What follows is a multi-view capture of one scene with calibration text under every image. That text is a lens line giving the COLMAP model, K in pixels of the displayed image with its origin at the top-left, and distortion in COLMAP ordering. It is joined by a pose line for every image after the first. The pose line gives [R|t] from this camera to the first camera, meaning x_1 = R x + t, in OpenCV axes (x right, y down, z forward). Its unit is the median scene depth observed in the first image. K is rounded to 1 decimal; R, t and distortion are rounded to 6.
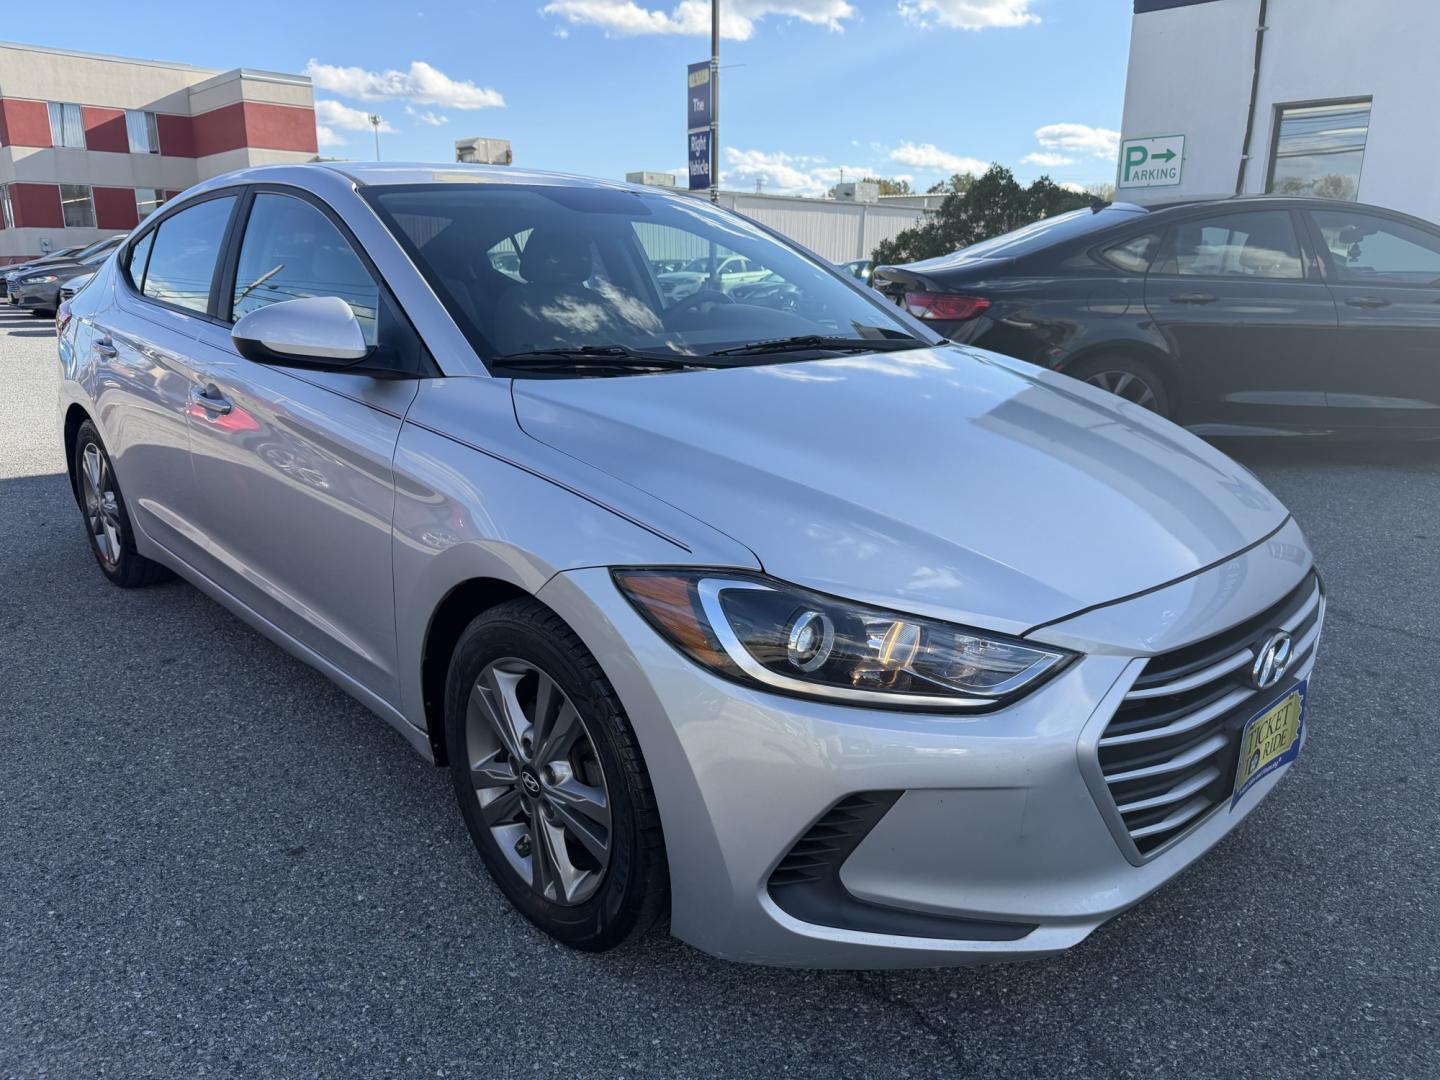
lens RADIAL K [[1015.8, 0, 720.0], [0, 1015.8, 540.0], [0, 0, 1]] dist [-0.009278, -0.002772]
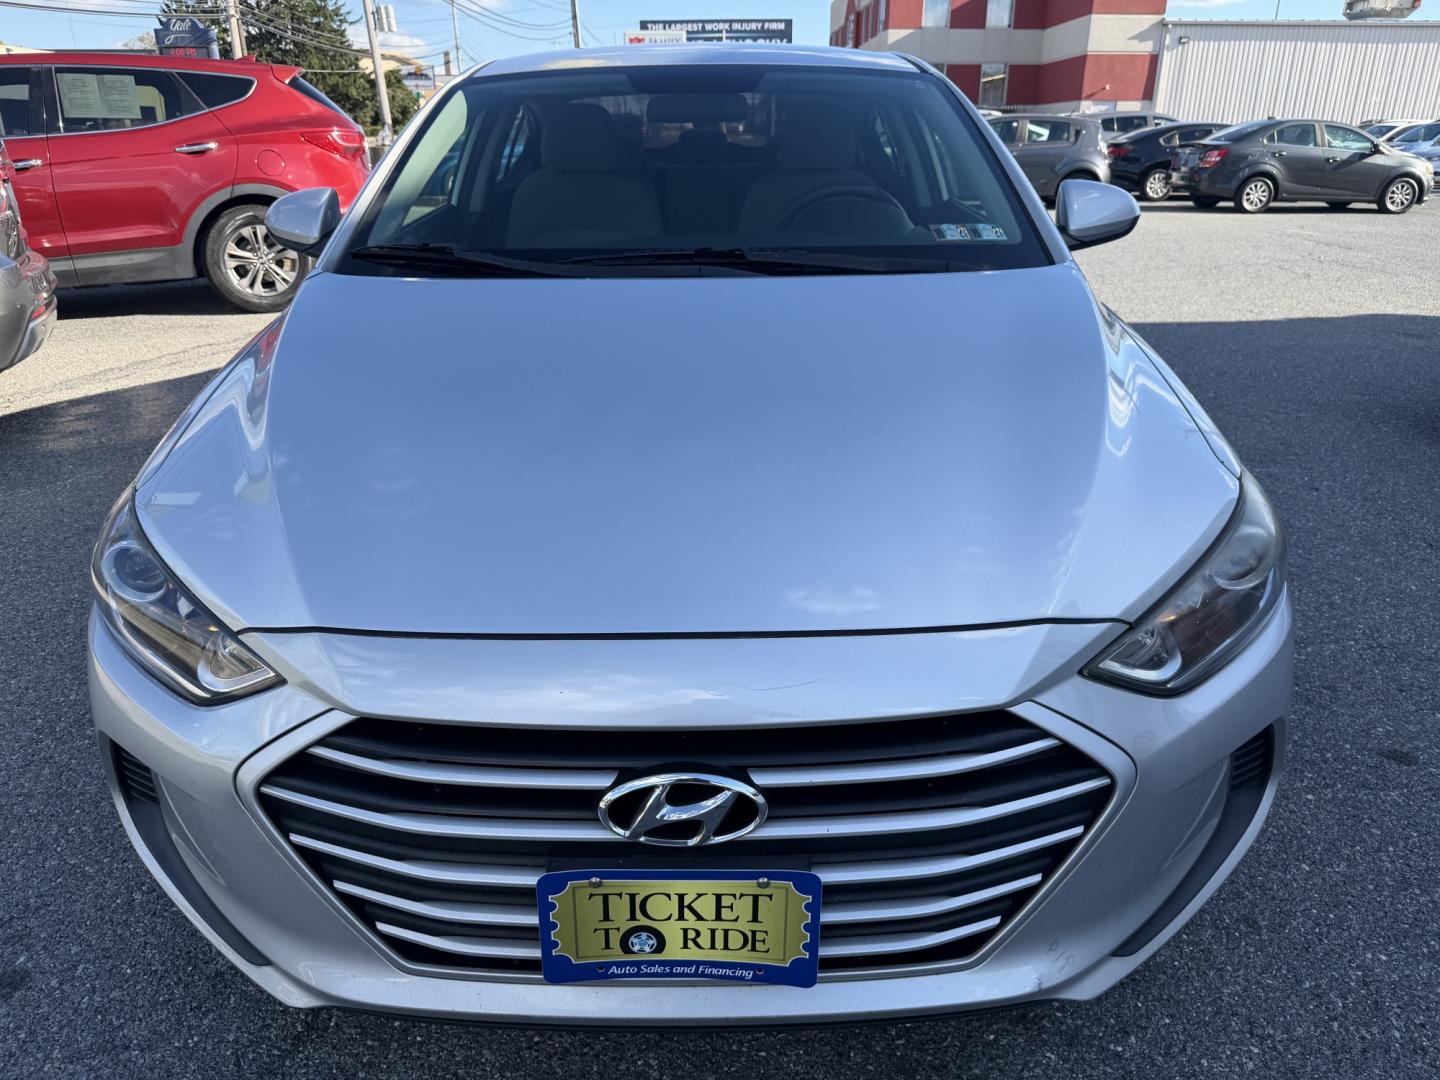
lens RADIAL K [[1015.8, 0, 720.0], [0, 1015.8, 540.0], [0, 0, 1]] dist [-0.009278, -0.002772]
pose [[0.741532, 0.240998, -0.626139, 1.046760], [-0.168563, 0.970245, 0.173815, -0.180663], [0.649397, -0.023345, 0.760091, 0.610192]]
